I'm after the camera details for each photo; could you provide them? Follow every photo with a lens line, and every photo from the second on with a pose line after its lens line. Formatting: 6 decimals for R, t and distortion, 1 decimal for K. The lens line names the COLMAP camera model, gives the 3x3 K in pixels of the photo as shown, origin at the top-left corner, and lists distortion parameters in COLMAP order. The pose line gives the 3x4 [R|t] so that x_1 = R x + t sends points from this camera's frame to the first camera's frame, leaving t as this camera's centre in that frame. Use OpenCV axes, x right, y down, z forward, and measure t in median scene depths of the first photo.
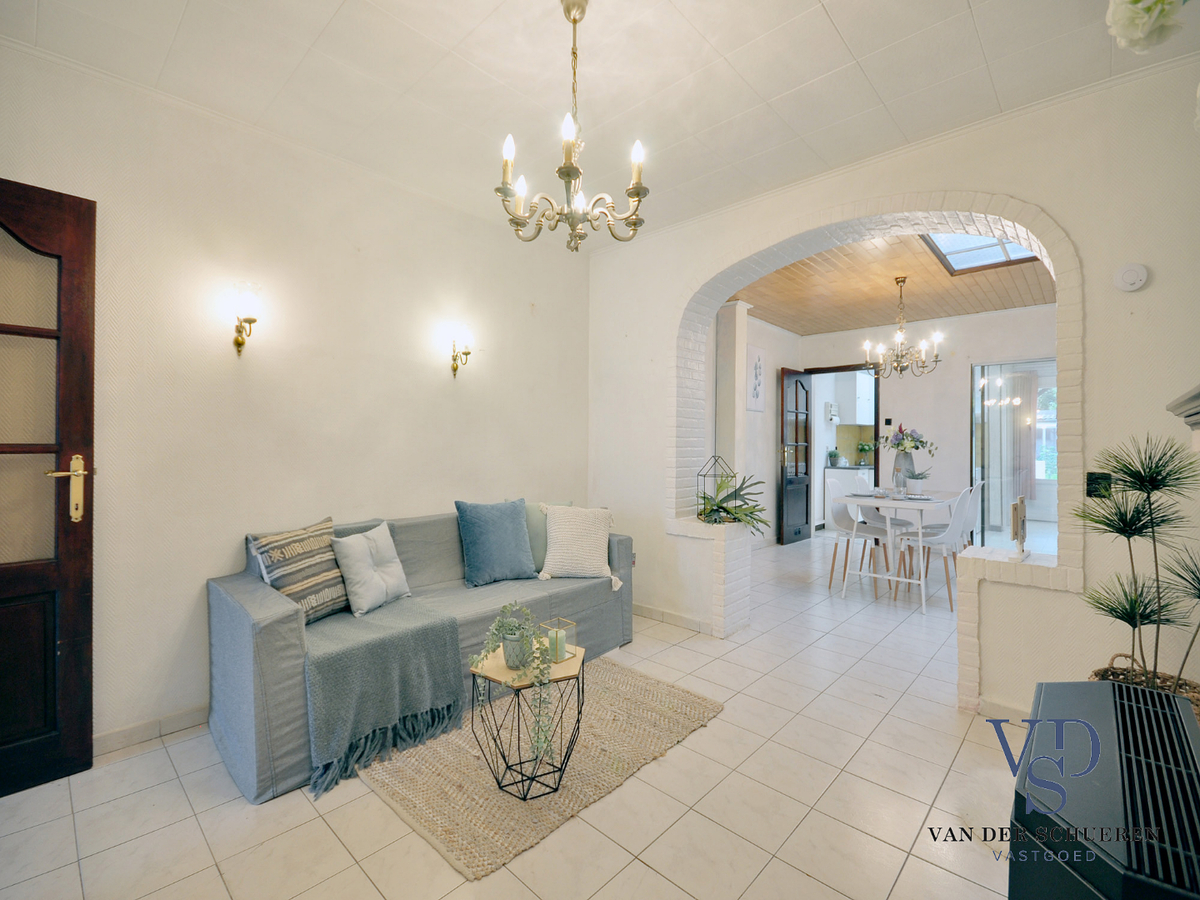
lens RADIAL K [[533.5, 0, 594.5], [0, 533.5, 446.9], [0, 0, 1]] dist [-0.017873, -0.000186]
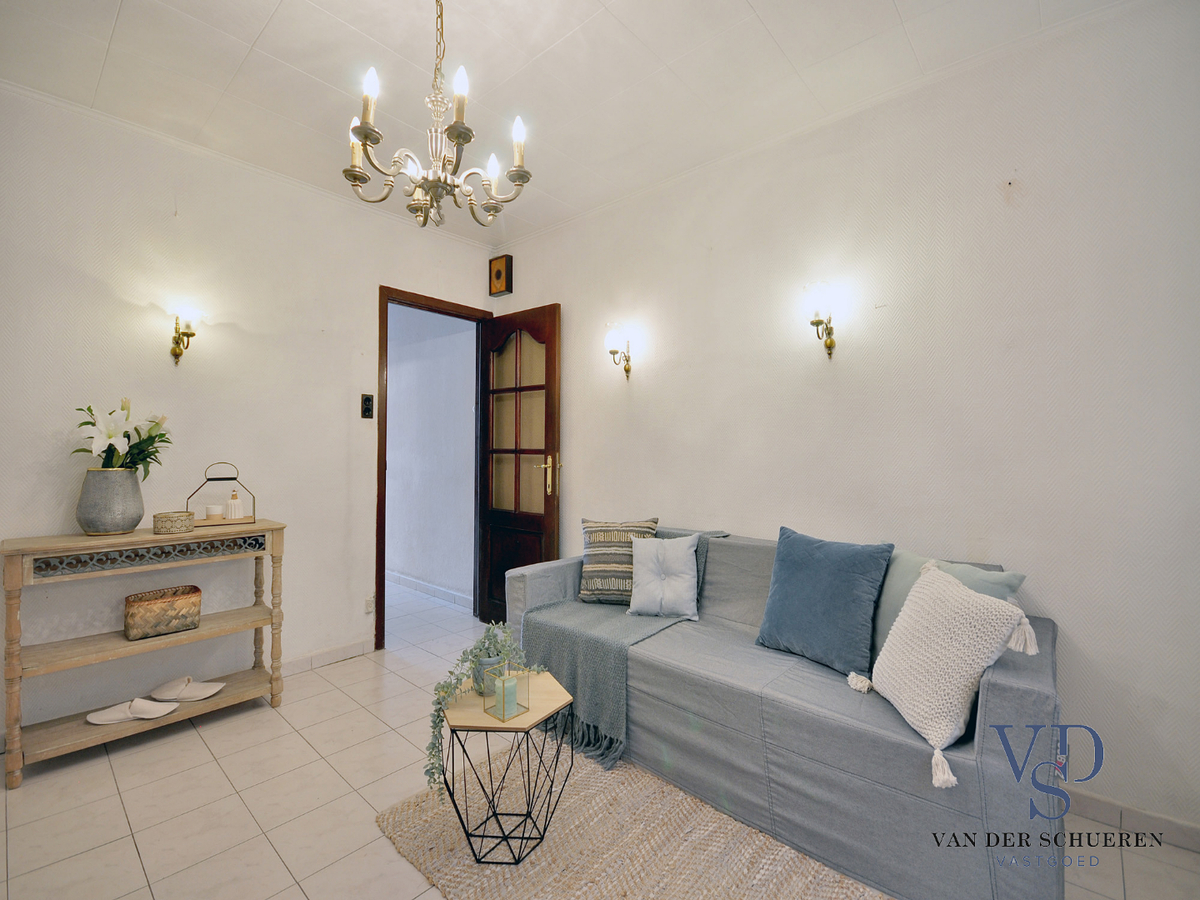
lens RADIAL K [[523.6, 0, 563.0], [0, 523.6, 437.4], [0, 0, 1]] dist [0.003105, 0.000094]
pose [[0.004276, -0.015839, -0.999865, 0.578939], [-0.002025, 0.999872, -0.015848, -0.013579], [0.999989, 0.002093, 0.004243, 0.836793]]
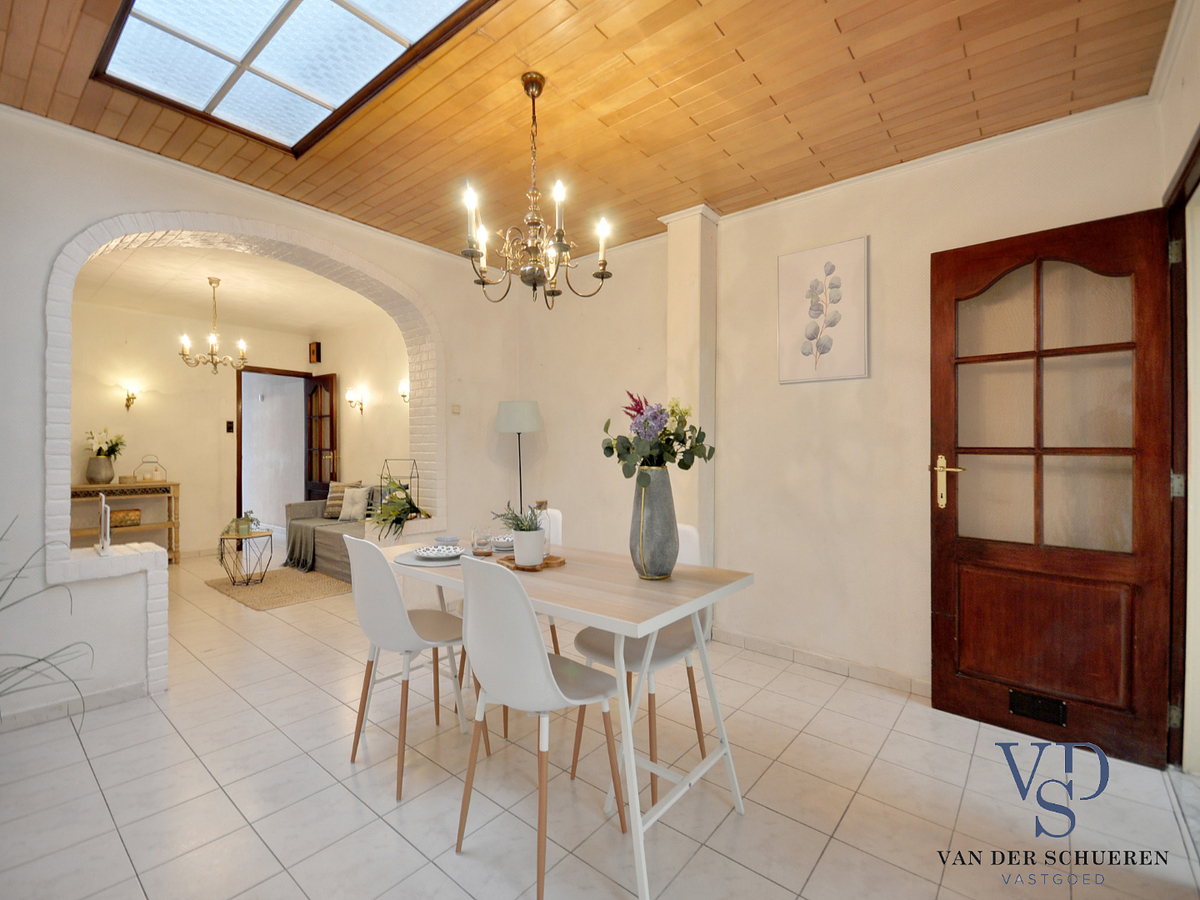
lens RADIAL K [[538.3, 0, 574.5], [0, 538.3, 449.7], [0, 0, 1]] dist [0.003308, 0.000064]
pose [[0.049584, 0.005270, -0.998756, 1.945698], [-0.001592, 0.999985, 0.005198, -0.016180], [0.998769, 0.001332, 0.049592, 1.872304]]
